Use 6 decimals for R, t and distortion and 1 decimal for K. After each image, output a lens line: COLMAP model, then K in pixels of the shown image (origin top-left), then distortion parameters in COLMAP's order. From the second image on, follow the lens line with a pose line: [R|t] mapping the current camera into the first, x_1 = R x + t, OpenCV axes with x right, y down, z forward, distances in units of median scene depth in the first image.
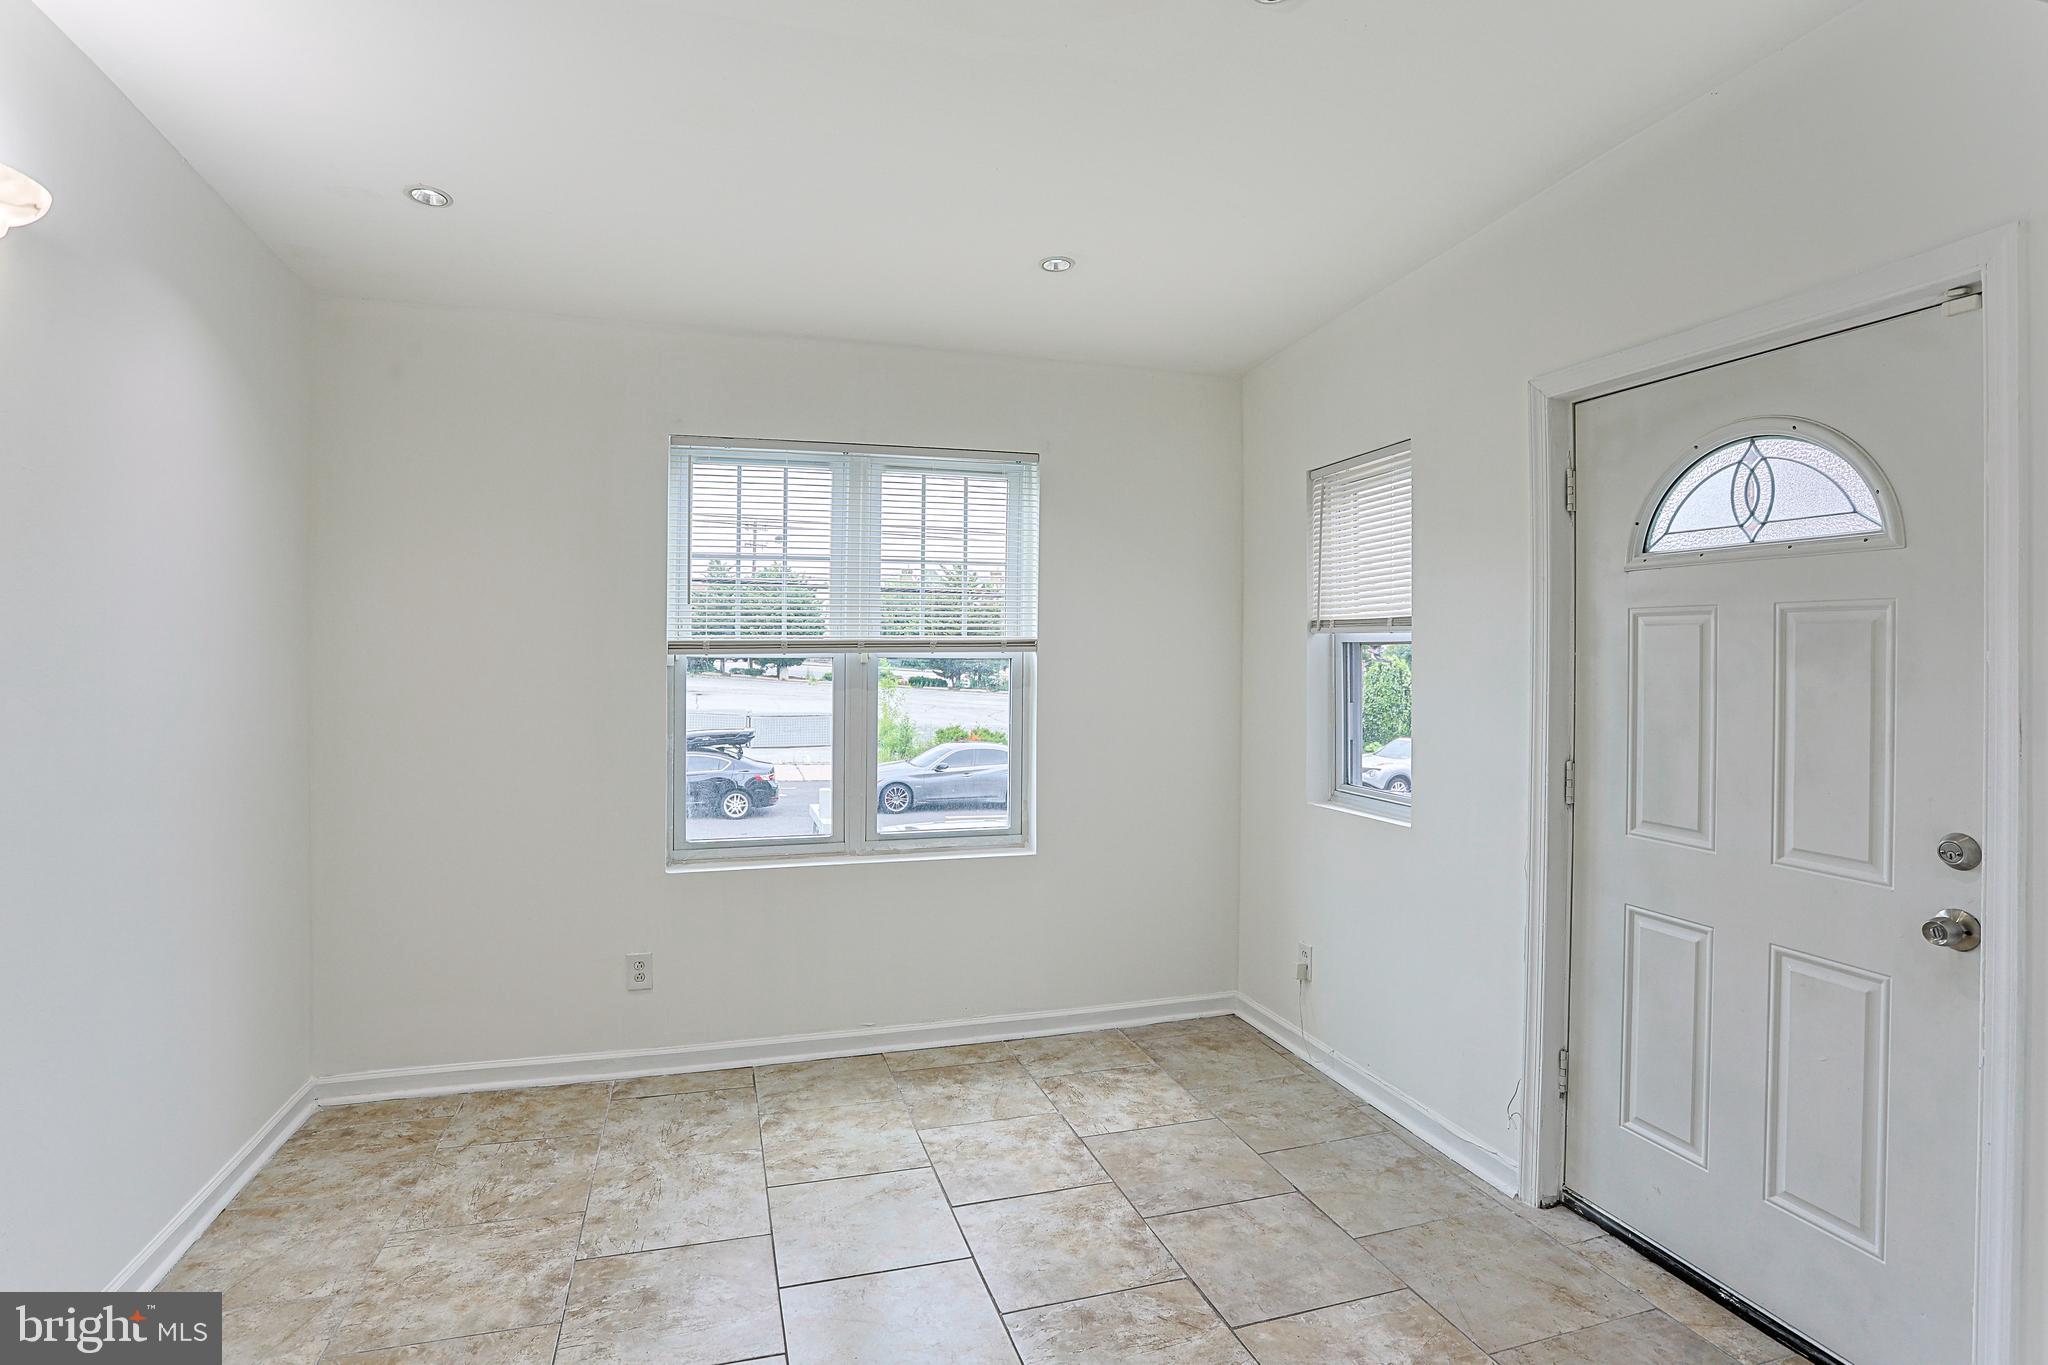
lens RADIAL K [[995.4, 0, 1018.9], [0, 995.4, 669.3], [0, 0, 1]] dist [-0.063960, 0.024550]
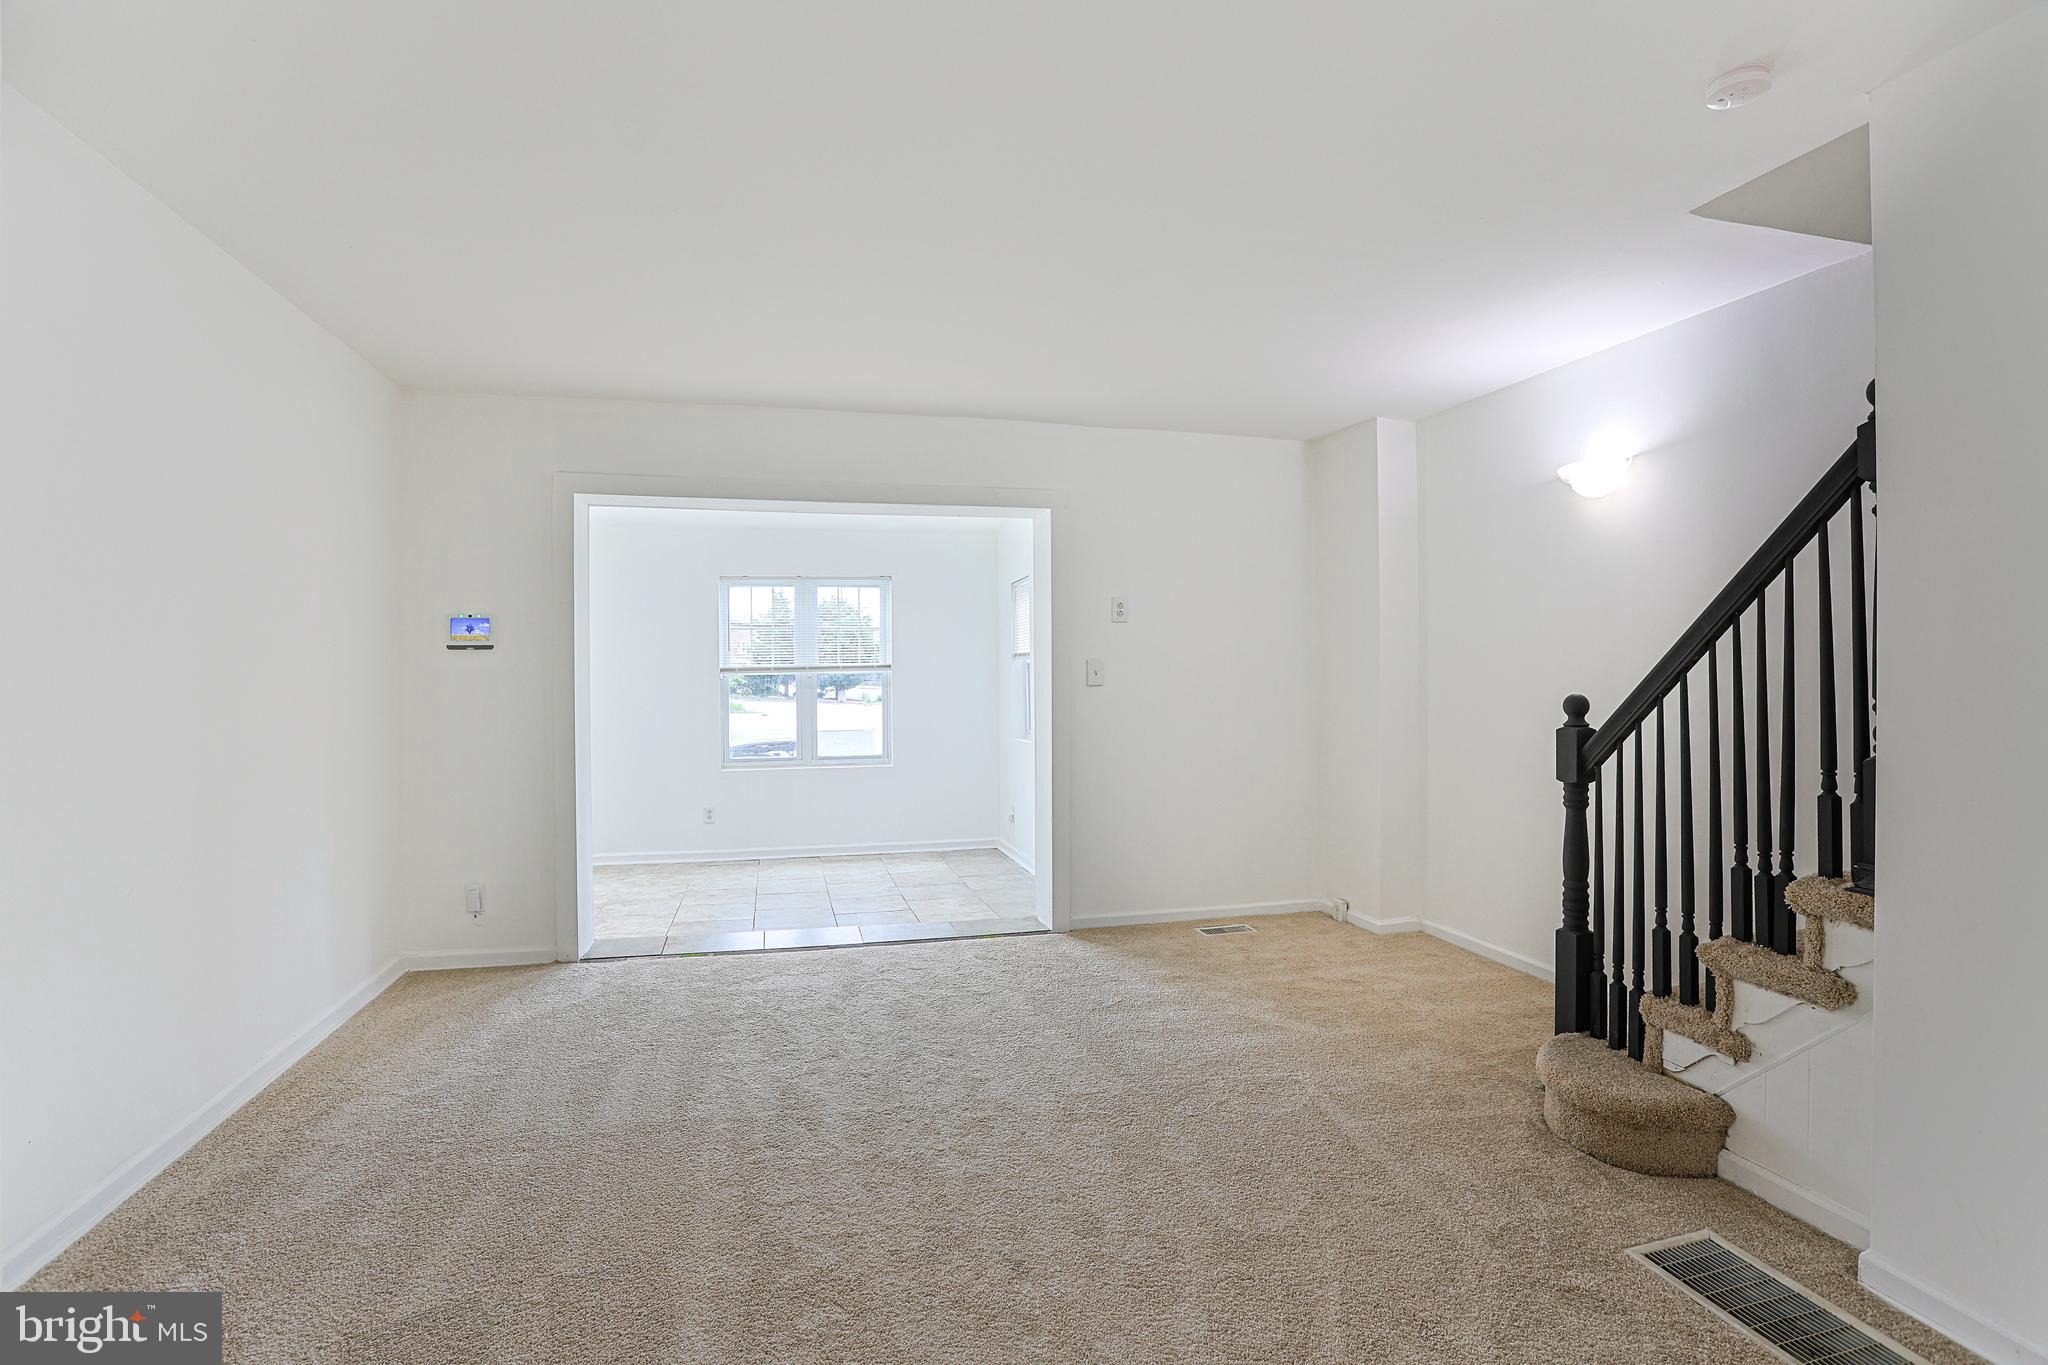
lens RADIAL K [[995.4, 0, 1018.9], [0, 995.4, 669.3], [0, 0, 1]] dist [-0.063960, 0.024550]
pose [[0.997713, -0.016324, -0.065590, 0.426187], [0.014887, 0.999640, -0.022338, 0.032200], [0.065931, 0.021310, 0.997597, -1.095322]]
